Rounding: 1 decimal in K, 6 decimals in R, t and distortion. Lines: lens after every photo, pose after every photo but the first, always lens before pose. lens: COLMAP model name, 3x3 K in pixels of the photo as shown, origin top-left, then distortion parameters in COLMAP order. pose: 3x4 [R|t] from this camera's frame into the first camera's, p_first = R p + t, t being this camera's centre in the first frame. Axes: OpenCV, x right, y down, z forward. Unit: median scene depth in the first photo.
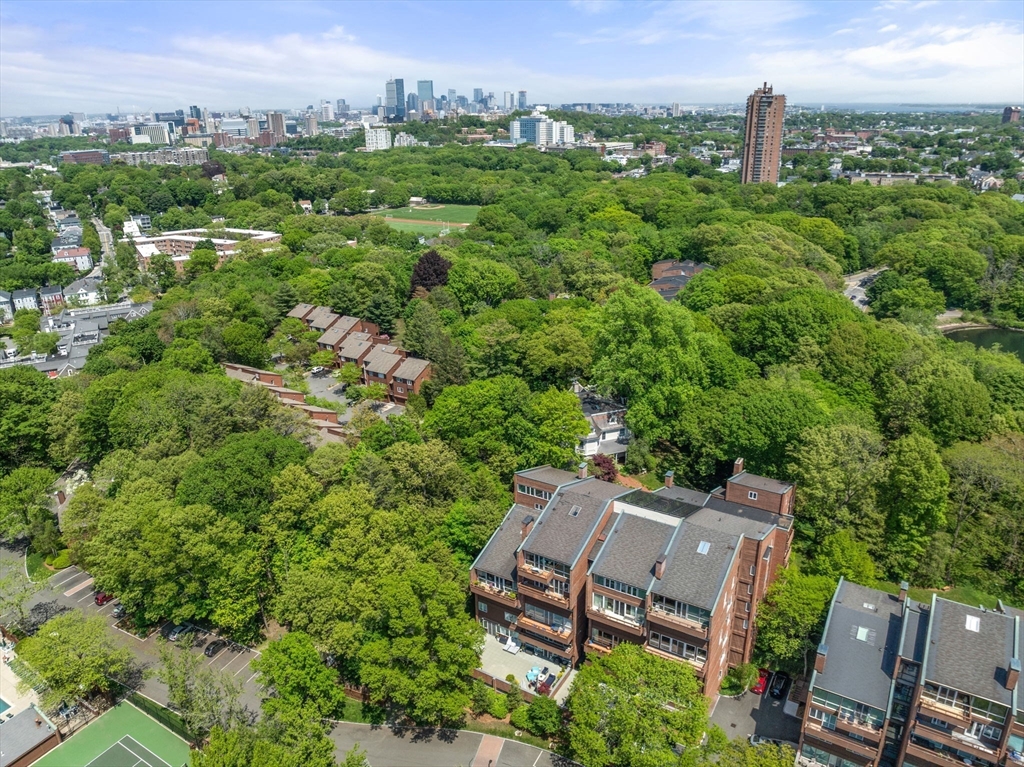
lens RADIAL K [[722.7, 0, 512.0], [0, 722.7, 383.5], [0, 0, 1]] dist [-0.047266, 0.008791]
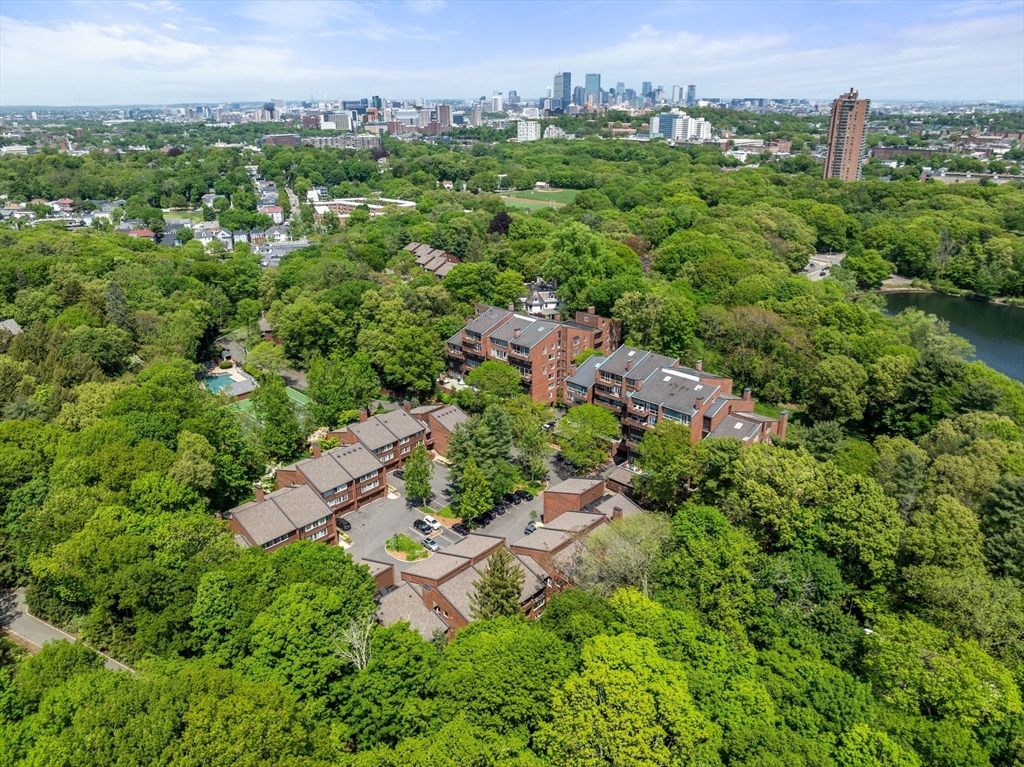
lens RADIAL K [[722.7, 0, 512.0], [0, 722.7, 383.5], [0, 0, 1]] dist [-0.047266, 0.008791]
pose [[0.974925, 0.088917, -0.203998, 0.091029], [-0.086850, 0.996039, 0.019079, 0.051096], [0.204886, -0.000883, 0.978785, -0.161689]]
